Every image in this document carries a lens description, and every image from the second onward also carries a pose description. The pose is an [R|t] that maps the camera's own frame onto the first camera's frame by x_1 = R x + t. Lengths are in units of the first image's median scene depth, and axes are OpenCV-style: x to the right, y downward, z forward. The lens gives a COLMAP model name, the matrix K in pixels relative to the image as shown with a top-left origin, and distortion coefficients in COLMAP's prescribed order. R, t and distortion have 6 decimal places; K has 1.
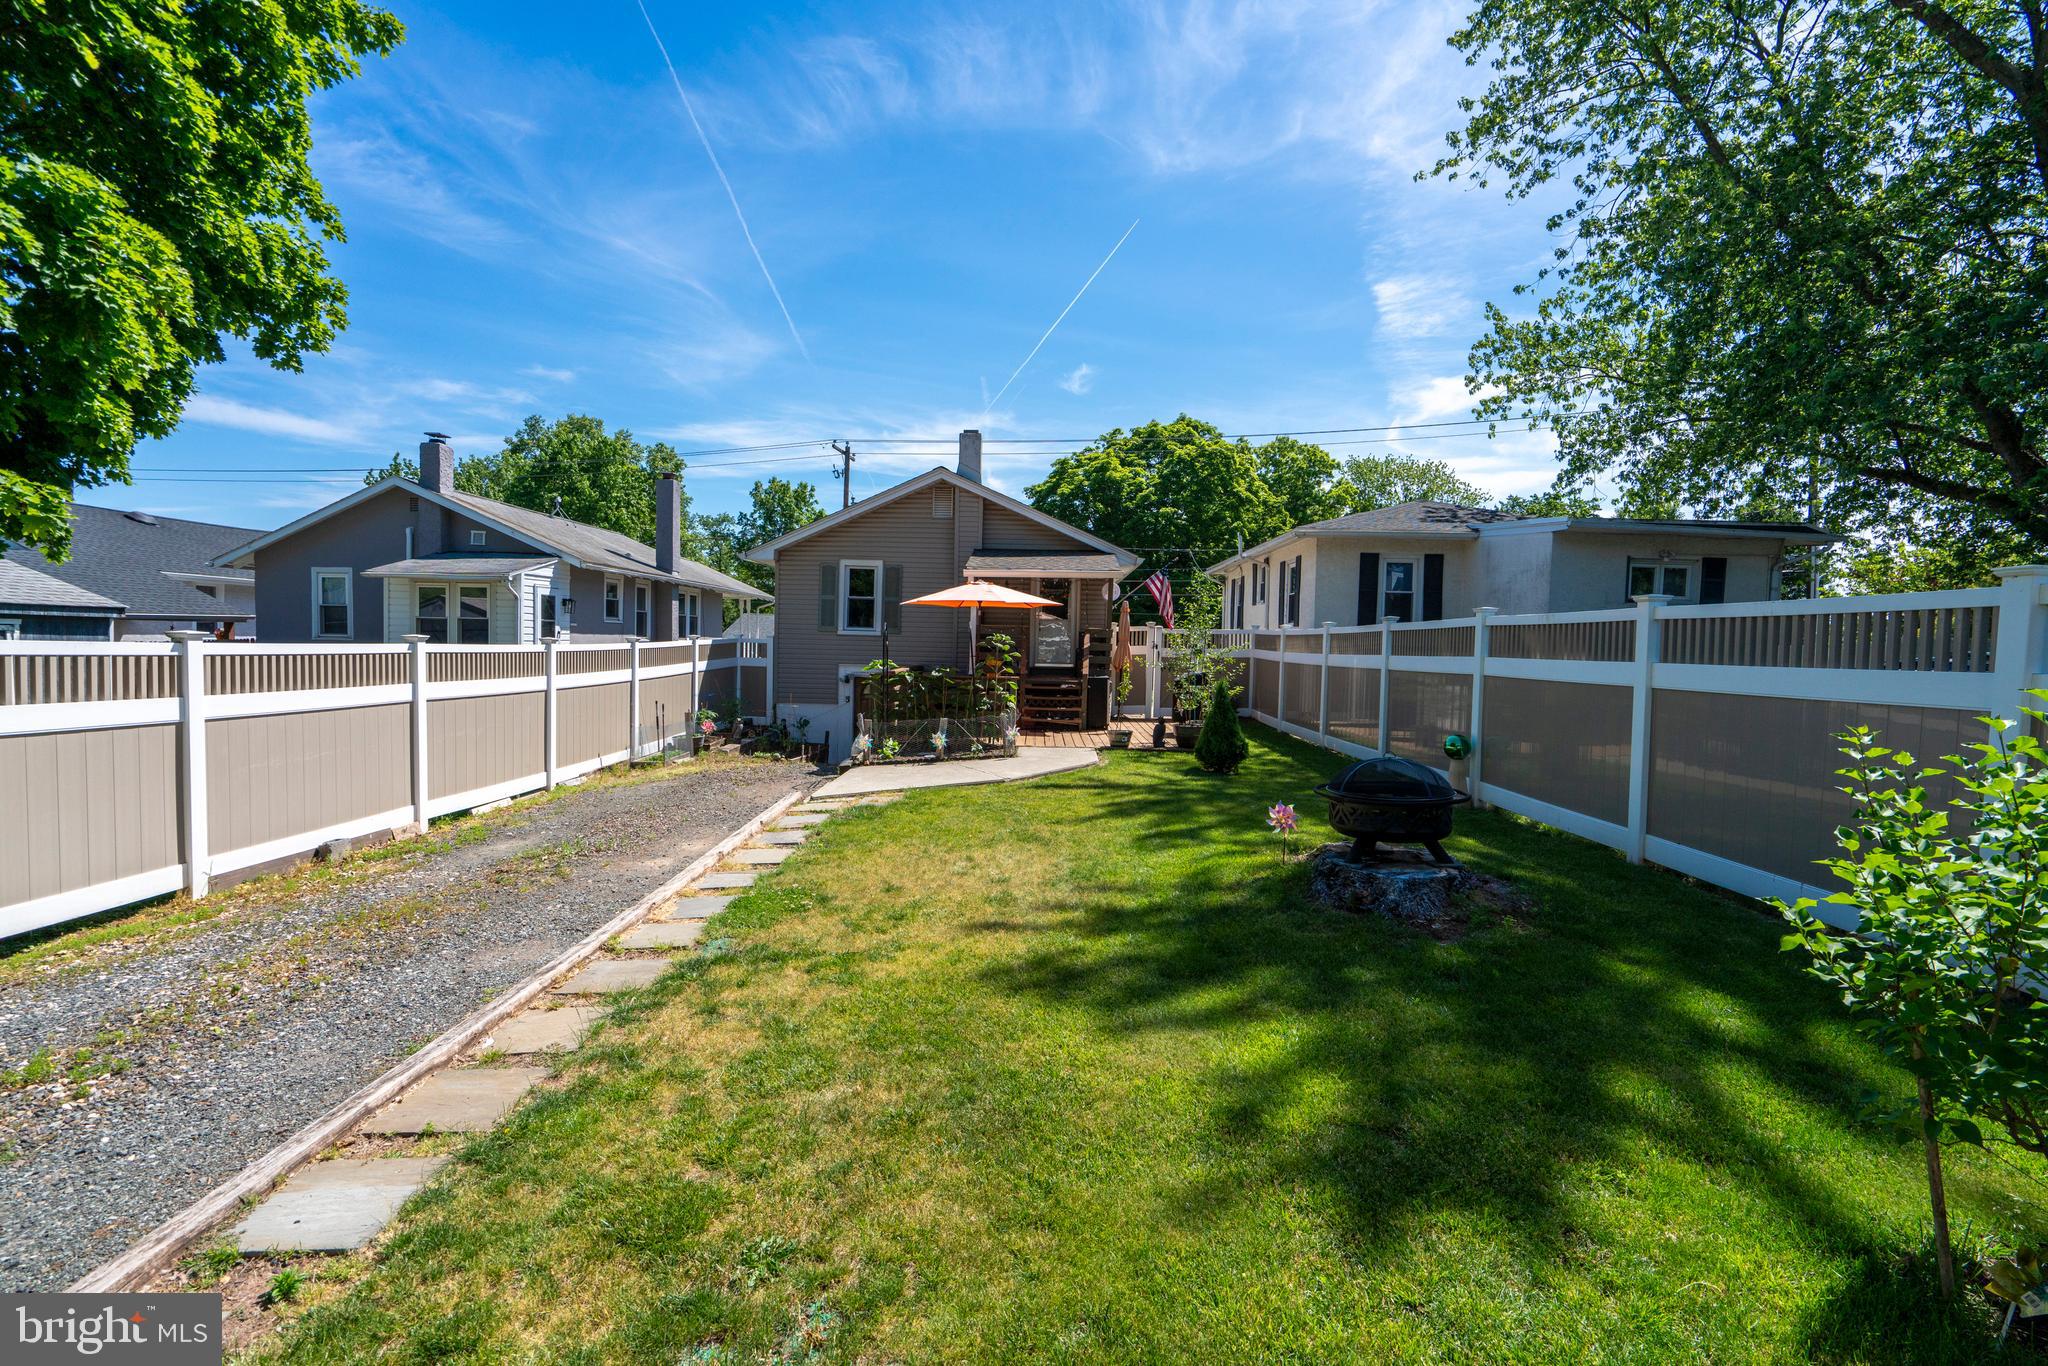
lens RADIAL K [[914.6, 0, 1021.1], [0, 914.6, 692.9], [0, 0, 1]] dist [-0.011583, 0.001493]
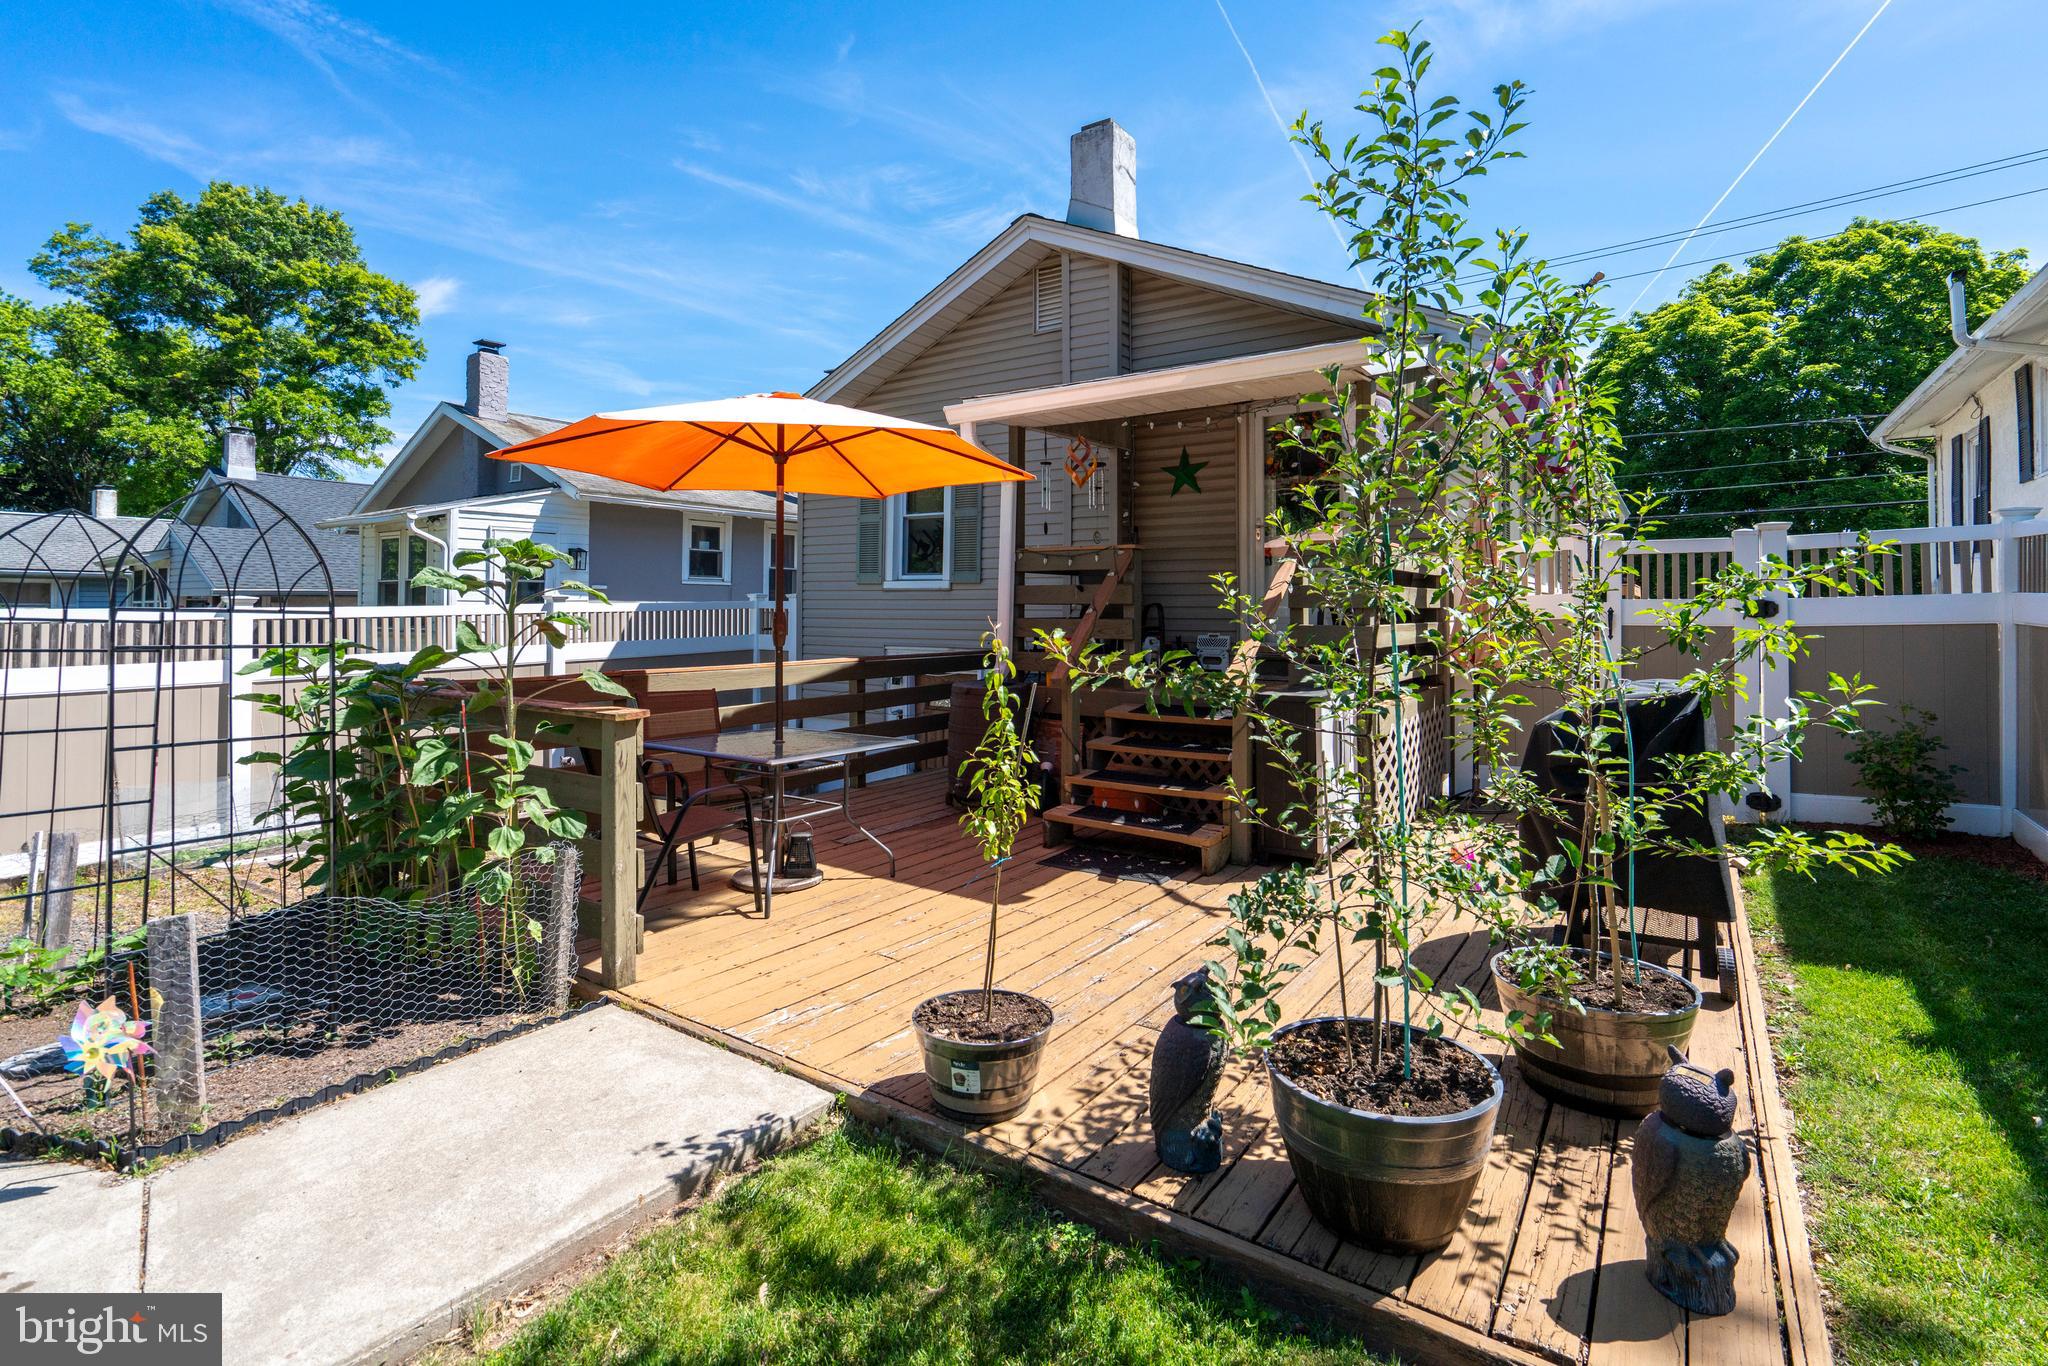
lens RADIAL K [[940.3, 0, 1044.9], [0, 940.3, 613.1], [0, 0, 1]] dist [-0.010451, 0.000601]
pose [[0.838865, -0.018678, -0.544018, 0.169913], [-0.013797, 0.998360, -0.055552, -0.023010], [0.544164, 0.054106, 0.837232, 0.625665]]
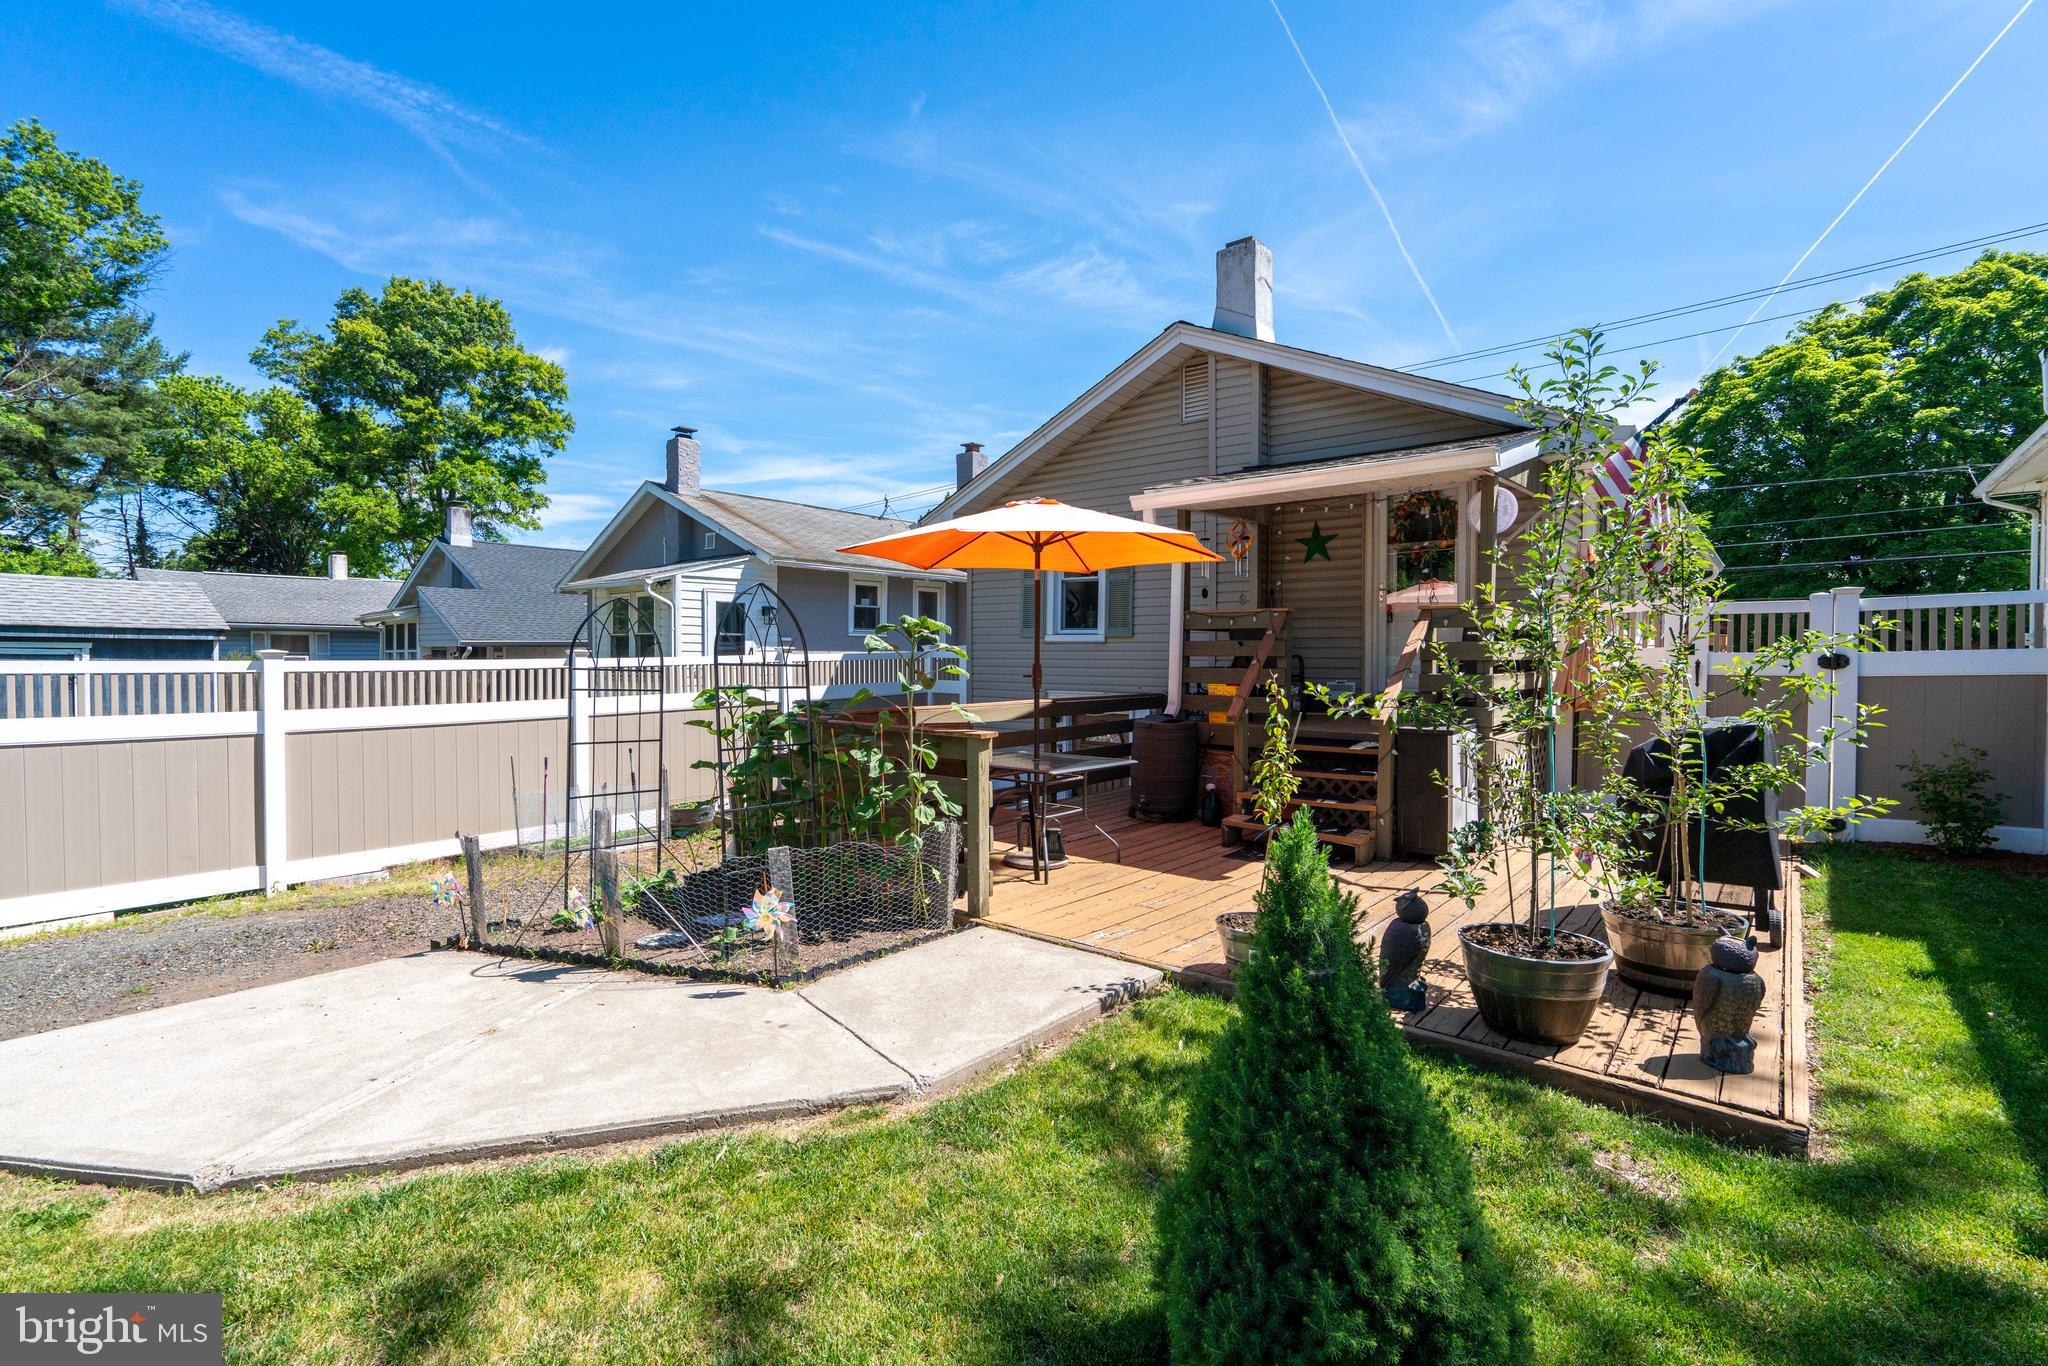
lens RADIAL K [[914.6, 0, 1021.1], [0, 914.6, 692.9], [0, 0, 1]] dist [-0.011583, 0.001493]
pose [[0.779398, 0.005376, -0.626506, 0.175505], [-0.020061, 0.999665, -0.016378, -0.020231], [0.626208, 0.025333, 0.779244, 0.532958]]
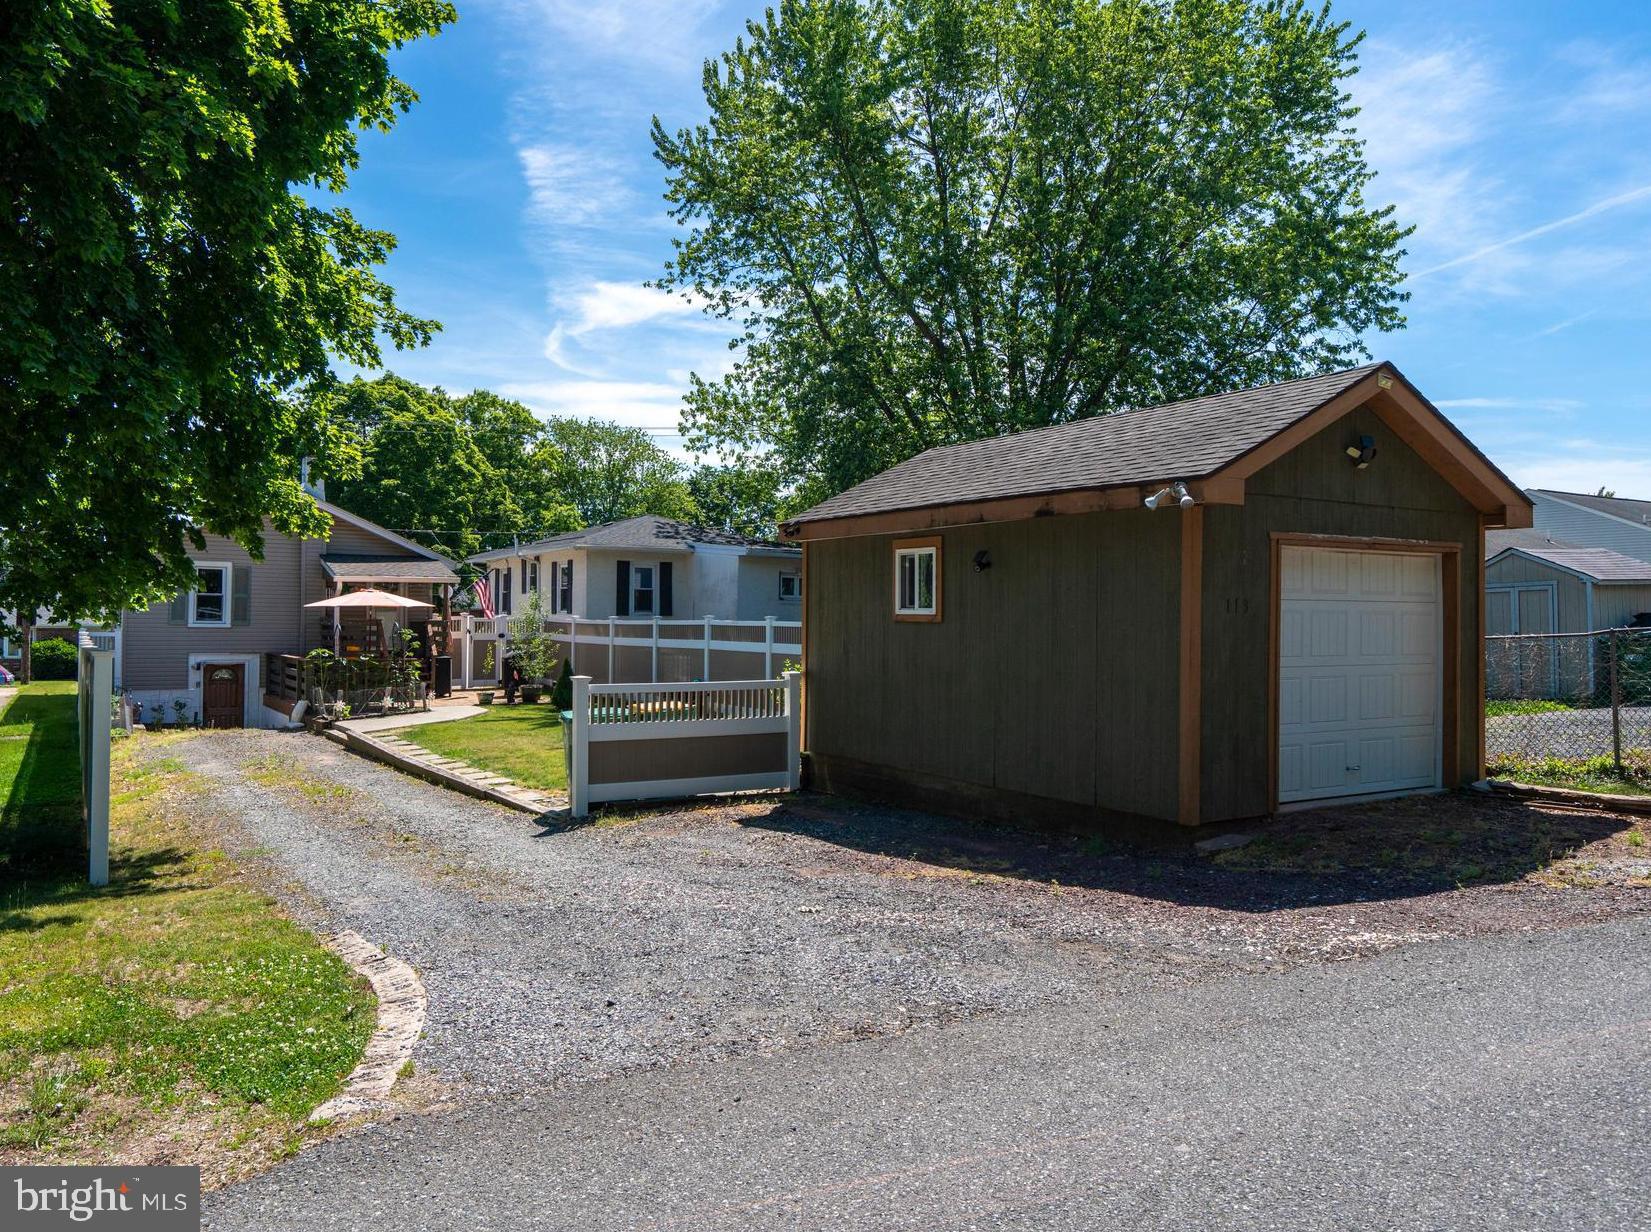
lens RADIAL K [[1205.1, 0, 796.6], [0, 1205.1, 612.6], [0, 0, 1]] dist [0.001805, 0.005963]
pose [[0.844044, -0.011183, 0.536158, -0.379256], [0.038372, 0.998479, -0.039580, 0.006231], [-0.534900, 0.053981, 0.843189, -0.678149]]
